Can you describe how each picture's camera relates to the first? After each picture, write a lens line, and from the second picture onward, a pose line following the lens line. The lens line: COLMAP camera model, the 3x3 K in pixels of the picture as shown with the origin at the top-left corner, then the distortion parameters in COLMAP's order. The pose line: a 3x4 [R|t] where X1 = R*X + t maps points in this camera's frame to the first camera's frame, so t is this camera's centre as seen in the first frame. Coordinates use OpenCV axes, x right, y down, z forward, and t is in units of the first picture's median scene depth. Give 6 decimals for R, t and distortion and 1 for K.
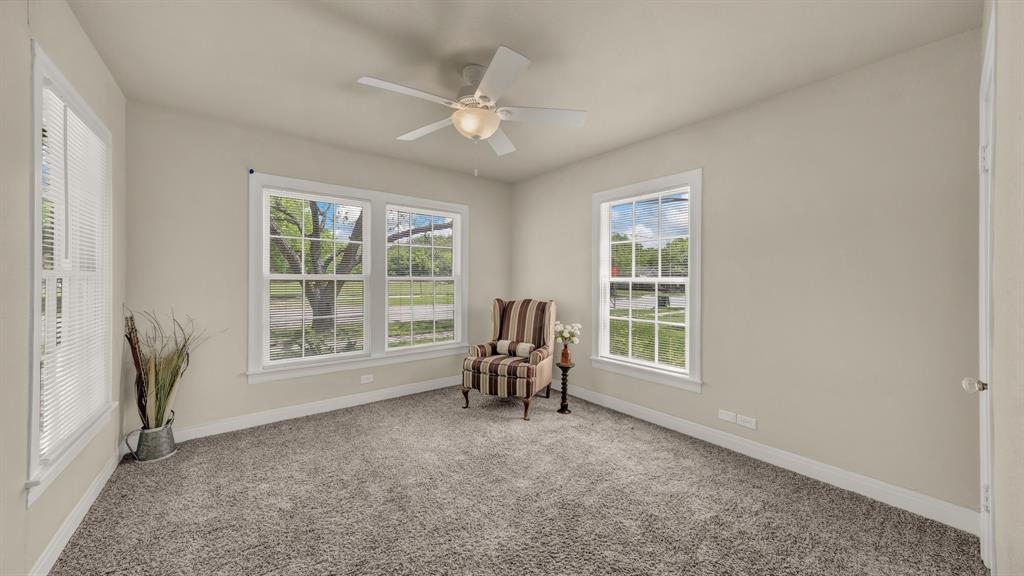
lens RADIAL K [[354.9, 0, 516.6], [0, 354.9, 284.6], [0, 0, 1]] dist [0.000027, 0.000029]
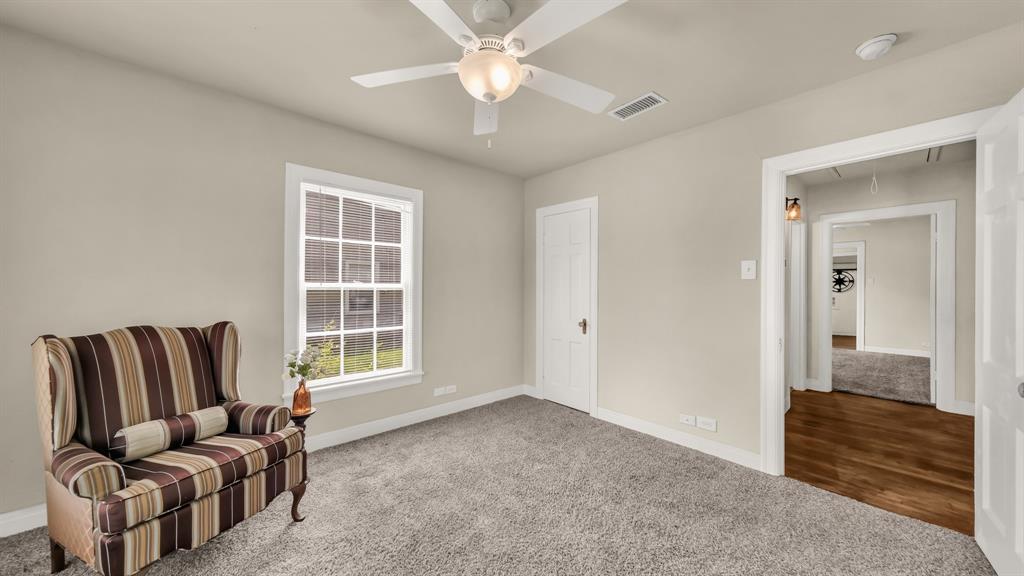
lens RADIAL K [[354.9, 0, 516.6], [0, 354.9, 284.6], [0, 0, 1]] dist [0.000027, 0.000029]
pose [[-0.078084, 0.001312, 0.996946, -0.677597], [-0.002599, 0.999995, -0.001519, -0.018591], [-0.996943, -0.002710, -0.078080, 0.773377]]
